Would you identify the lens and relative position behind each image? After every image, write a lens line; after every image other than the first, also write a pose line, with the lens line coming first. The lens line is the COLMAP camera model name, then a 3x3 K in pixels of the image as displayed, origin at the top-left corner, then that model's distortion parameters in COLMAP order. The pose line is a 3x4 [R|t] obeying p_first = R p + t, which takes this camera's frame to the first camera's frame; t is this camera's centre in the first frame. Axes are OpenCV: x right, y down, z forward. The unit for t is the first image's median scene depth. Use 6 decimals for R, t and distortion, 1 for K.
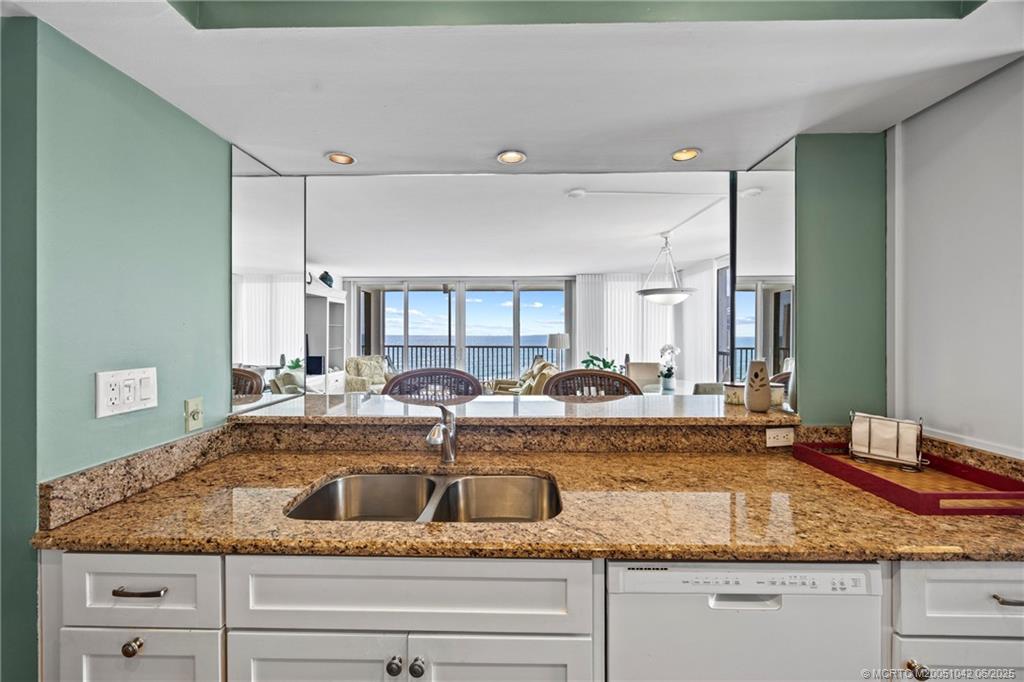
lens RADIAL K [[392.4, 0, 516.6], [0, 392.4, 335.9], [0, 0, 1]] dist [-0.002957, -0.000219]
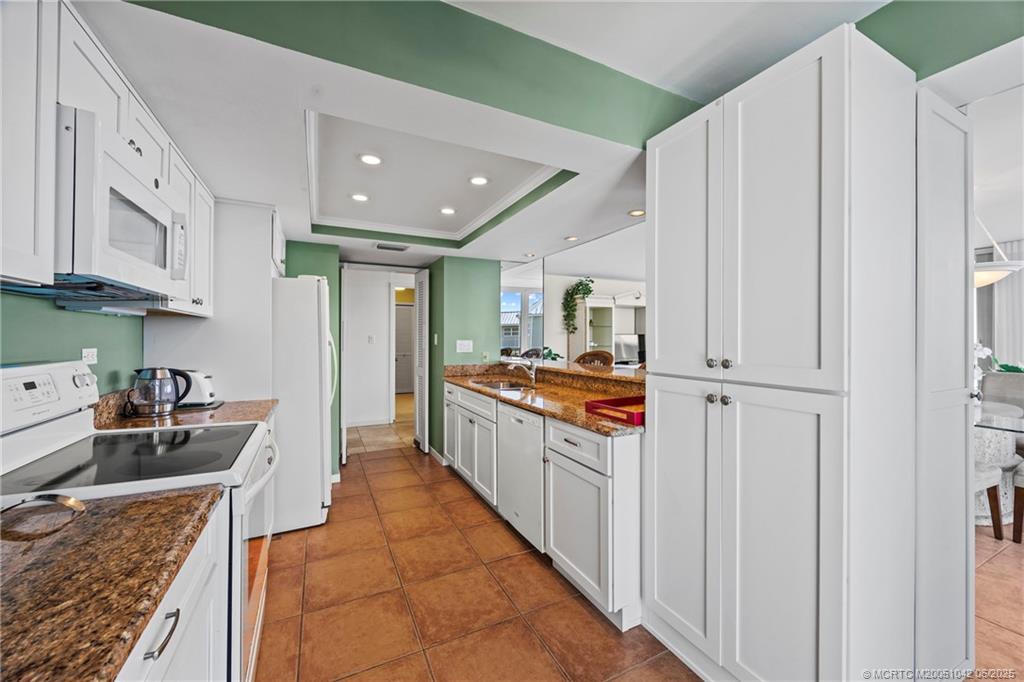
lens RADIAL K [[392.4, 0, 515.1], [0, 392.4, 341.2], [0, 0, 1]] dist [-0.002957, -0.000219]
pose [[0.457549, 0.004278, -0.889174, 1.746712], [-0.009004, 0.999959, 0.000177, 0.063644], [0.889139, 0.007925, 0.457569, -0.165810]]
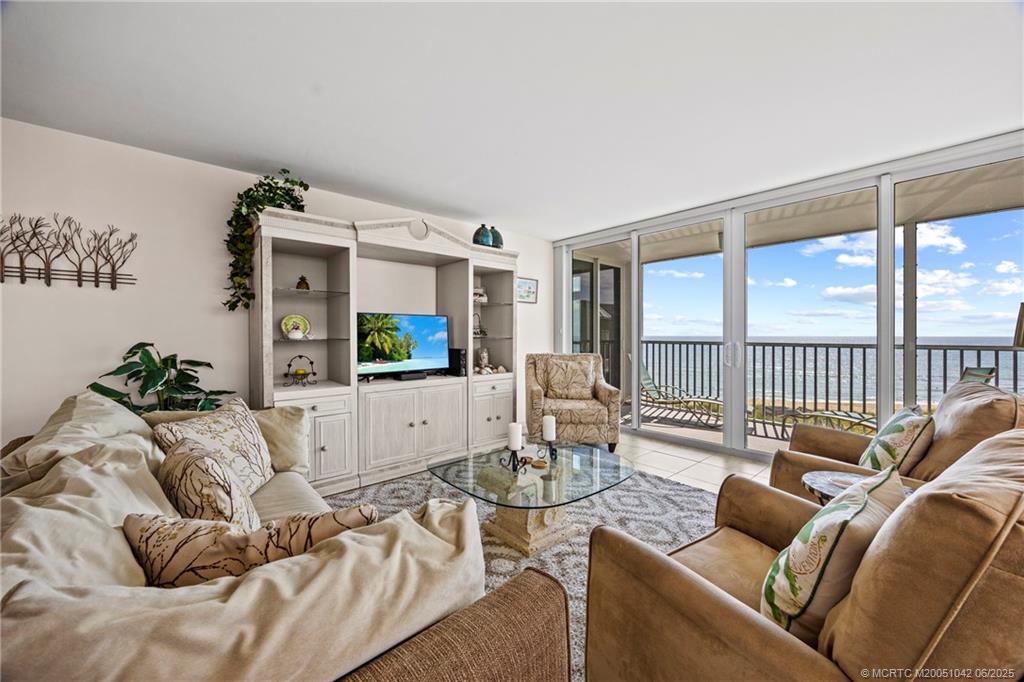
lens RADIAL K [[392.4, 0, 514.6], [0, 392.4, 335.4], [0, 0, 1]] dist [-0.002957, -0.000219]
pose [[0.669857, 0.007244, -0.742455, 0.195349], [-0.002082, 0.999967, 0.007878, 0.083624], [0.742487, -0.003732, 0.669850, 2.253158]]
